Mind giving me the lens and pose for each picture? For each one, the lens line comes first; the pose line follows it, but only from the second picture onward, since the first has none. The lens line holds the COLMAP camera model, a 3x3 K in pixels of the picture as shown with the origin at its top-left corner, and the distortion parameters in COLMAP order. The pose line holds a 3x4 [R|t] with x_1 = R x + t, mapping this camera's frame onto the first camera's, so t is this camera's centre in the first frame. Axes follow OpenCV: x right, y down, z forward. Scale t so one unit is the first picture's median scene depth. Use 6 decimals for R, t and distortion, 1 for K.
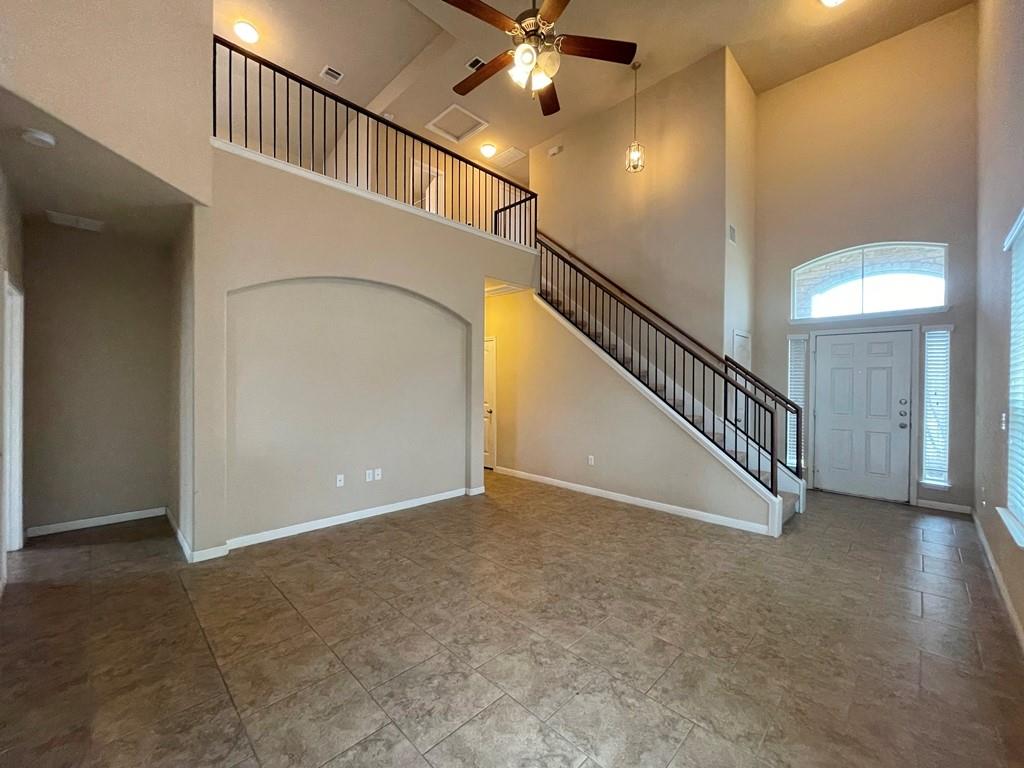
lens RADIAL K [[416.4, 0, 500.9], [0, 416.4, 379.5], [0, 0, 1]] dist [0.007274, -0.000898]
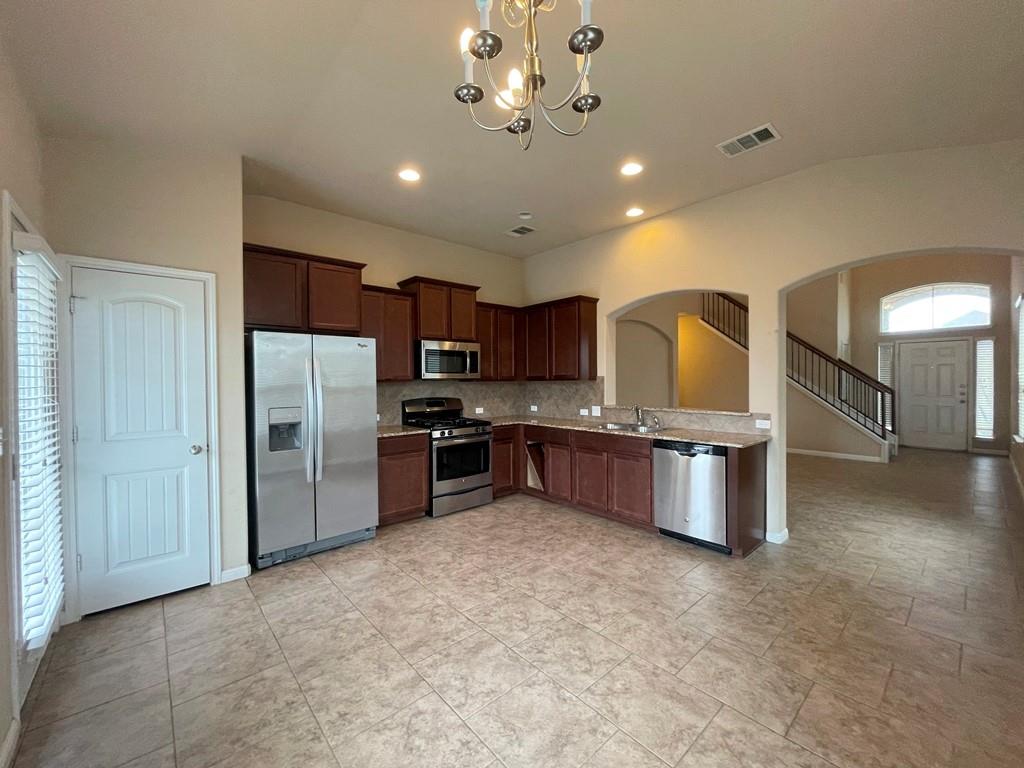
lens RADIAL K [[416.4, 0, 515.6], [0, 416.4, 383.7], [0, 0, 1]] dist [0.007274, -0.000898]
pose [[0.998400, -0.013550, -0.054902, -0.610263], [0.013295, 0.999899, -0.005011, 0.030841], [0.054964, 0.004273, 0.998479, -0.646262]]
